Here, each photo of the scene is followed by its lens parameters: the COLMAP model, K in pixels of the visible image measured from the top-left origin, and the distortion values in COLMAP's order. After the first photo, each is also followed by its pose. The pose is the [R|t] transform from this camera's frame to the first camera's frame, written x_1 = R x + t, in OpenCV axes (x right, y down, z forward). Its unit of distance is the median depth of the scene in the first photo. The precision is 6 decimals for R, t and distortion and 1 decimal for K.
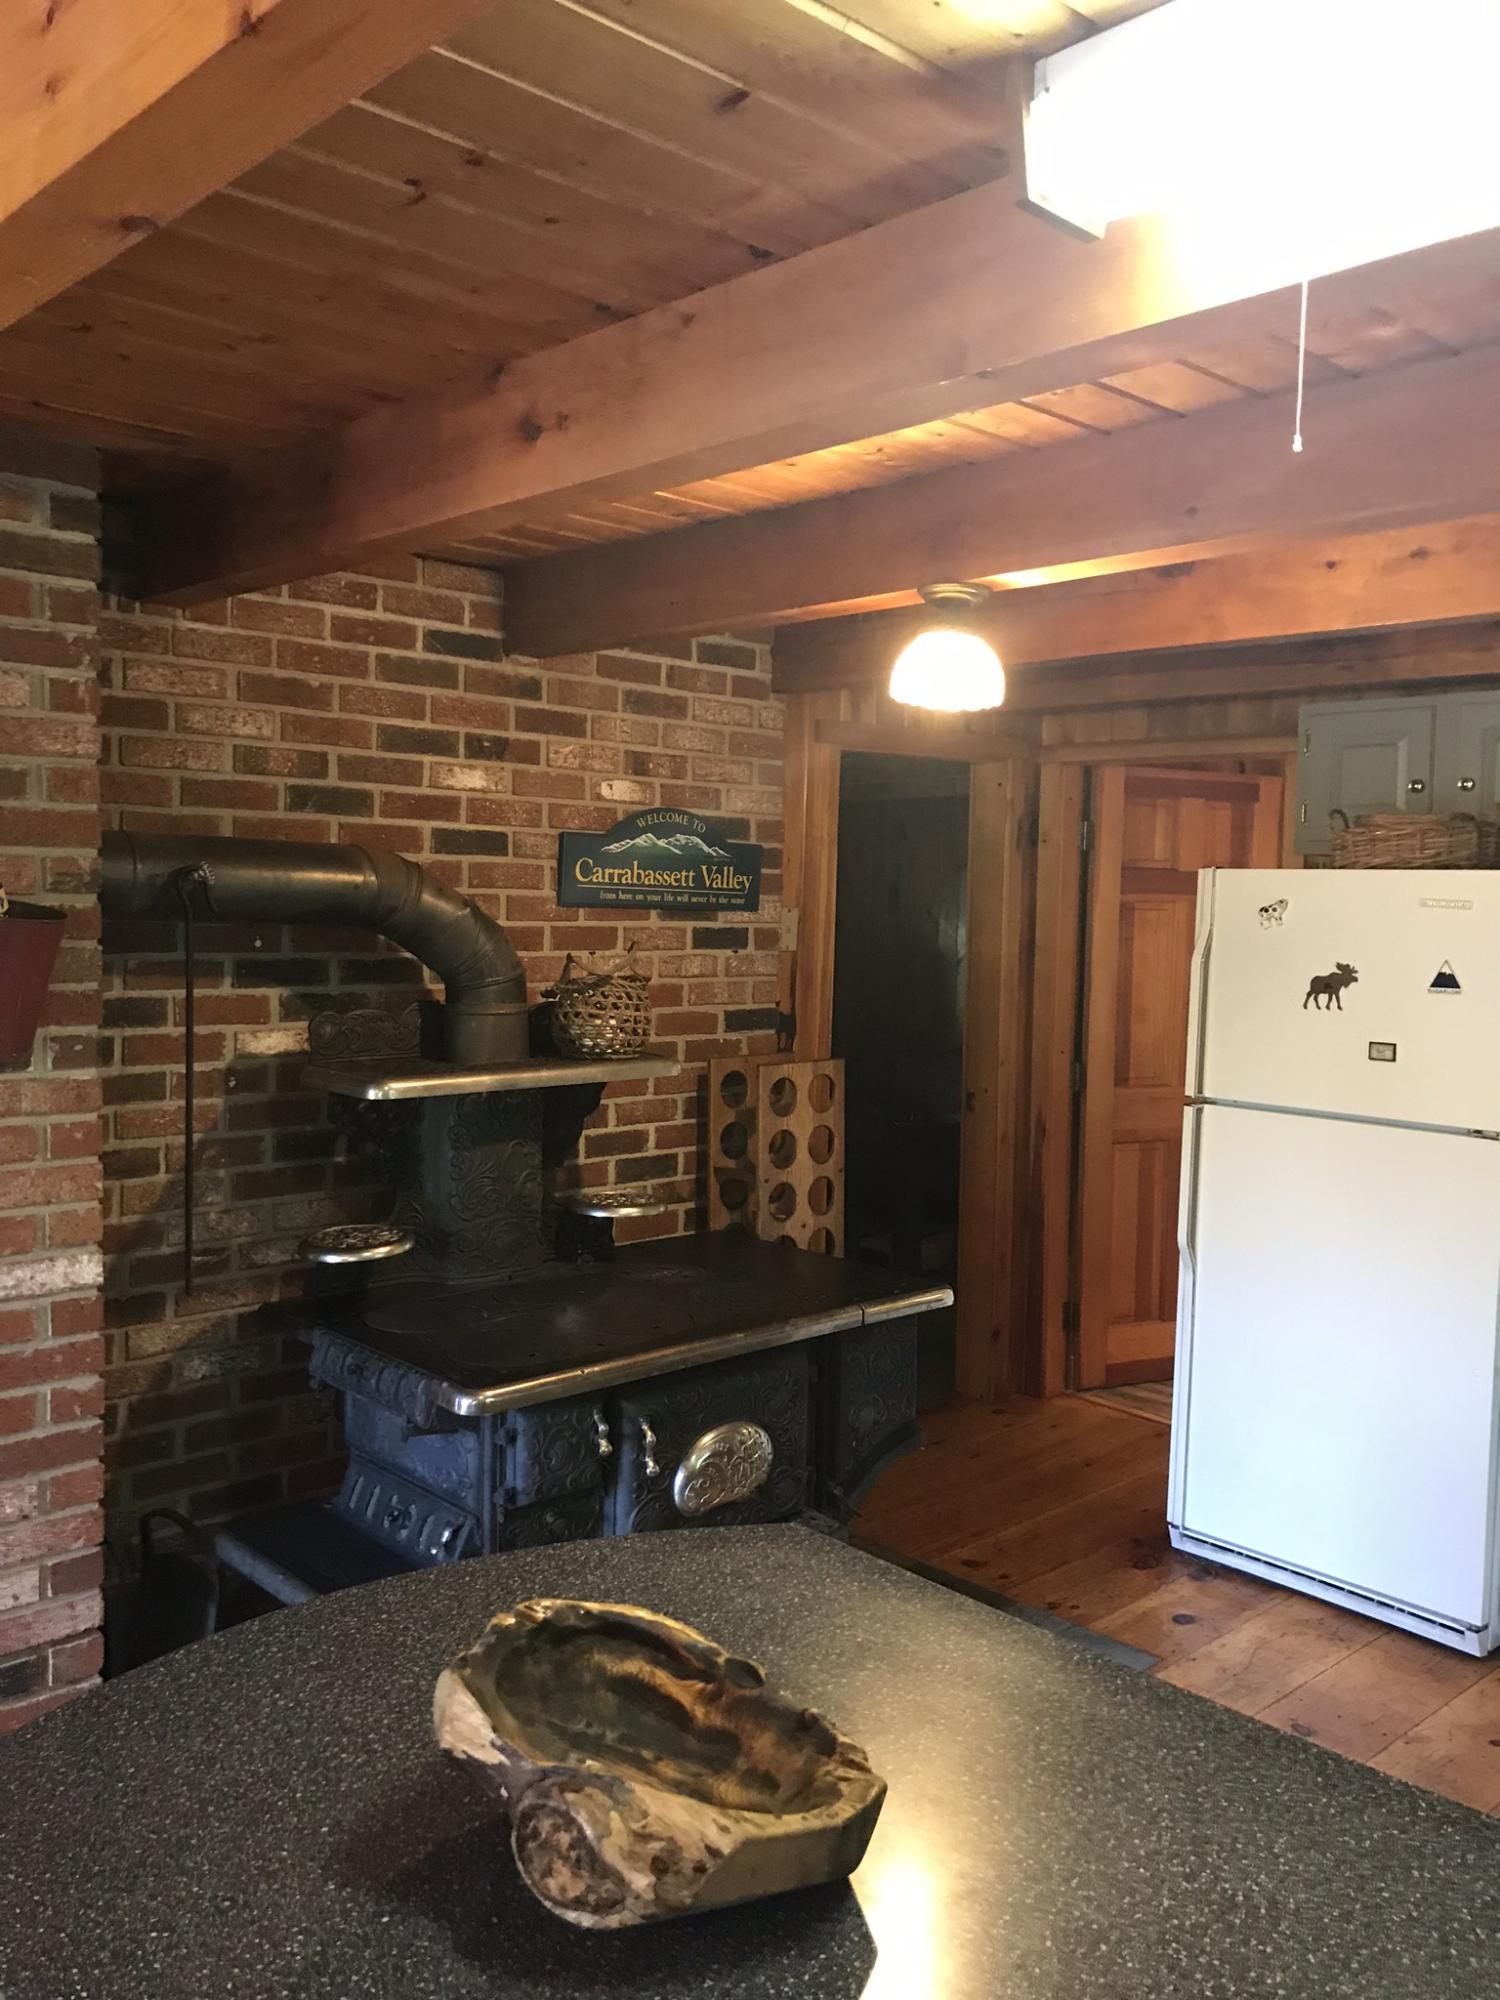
lens RADIAL K [[1641.9, 0, 759.1], [0, 1641.9, 982.4], [0, 0, 1]] dist [0.009048, 0.006840]
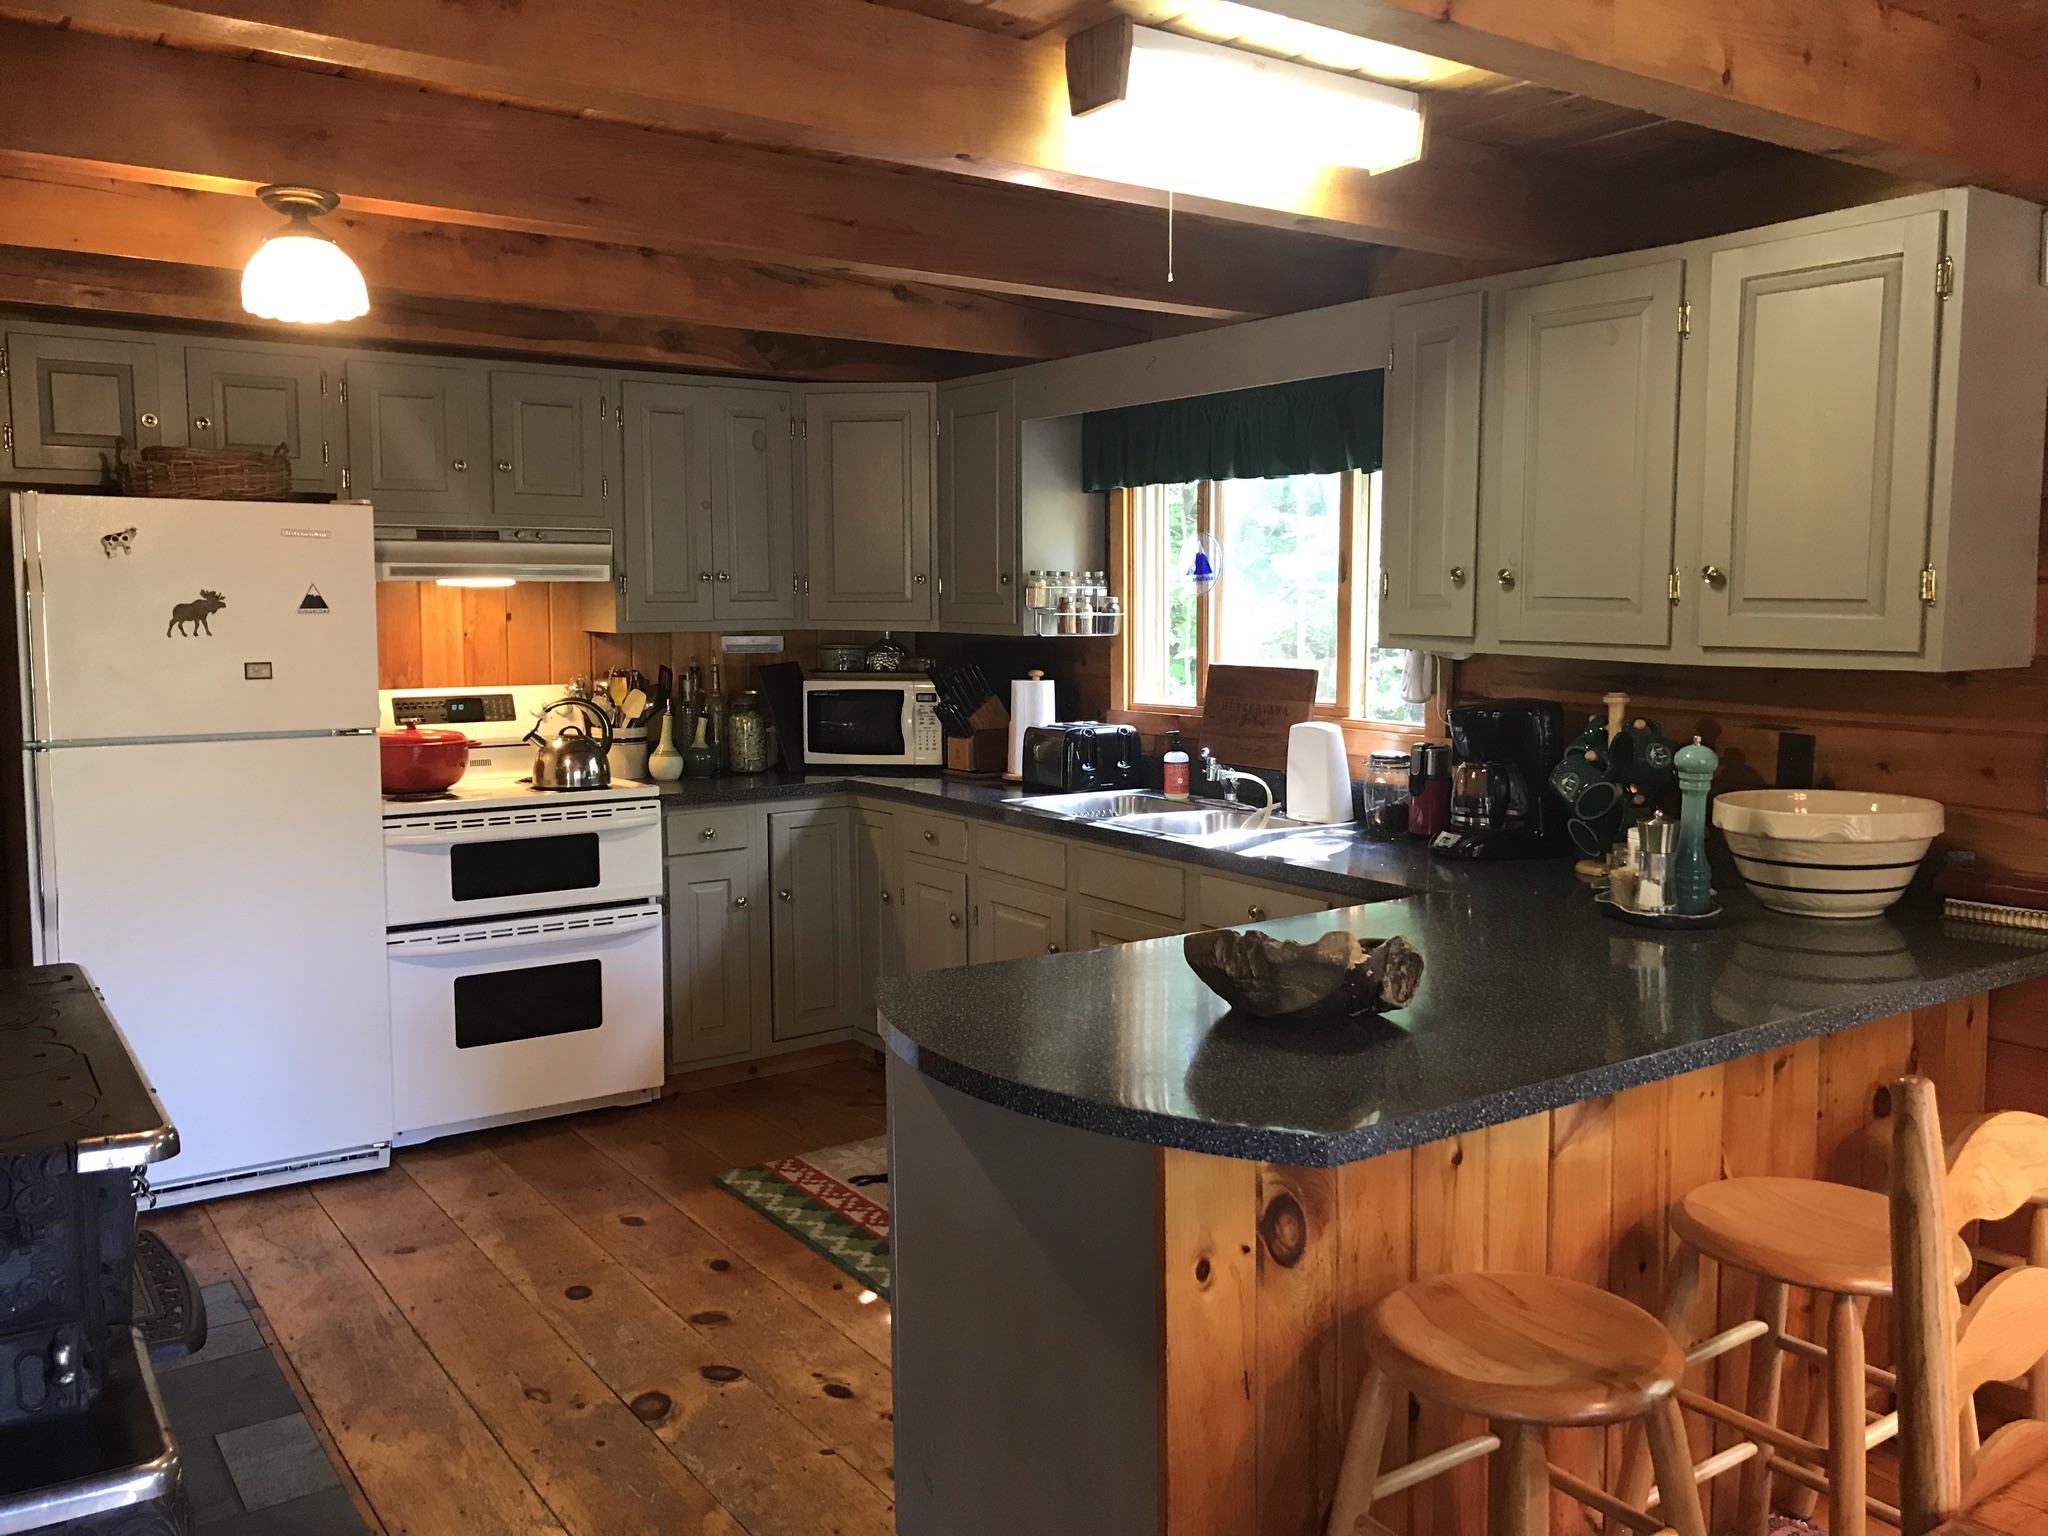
lens RADIAL K [[1681.3, 0, 1024.0], [0, 1681.3, 768.0], [0, 0, 1]] dist [0.009048, 0.006840]
pose [[0.142317, -0.121035, 0.982393, -0.637189], [0.054610, 0.991944, 0.114300, 0.006161], [-0.988314, 0.037381, 0.147780, 0.337124]]
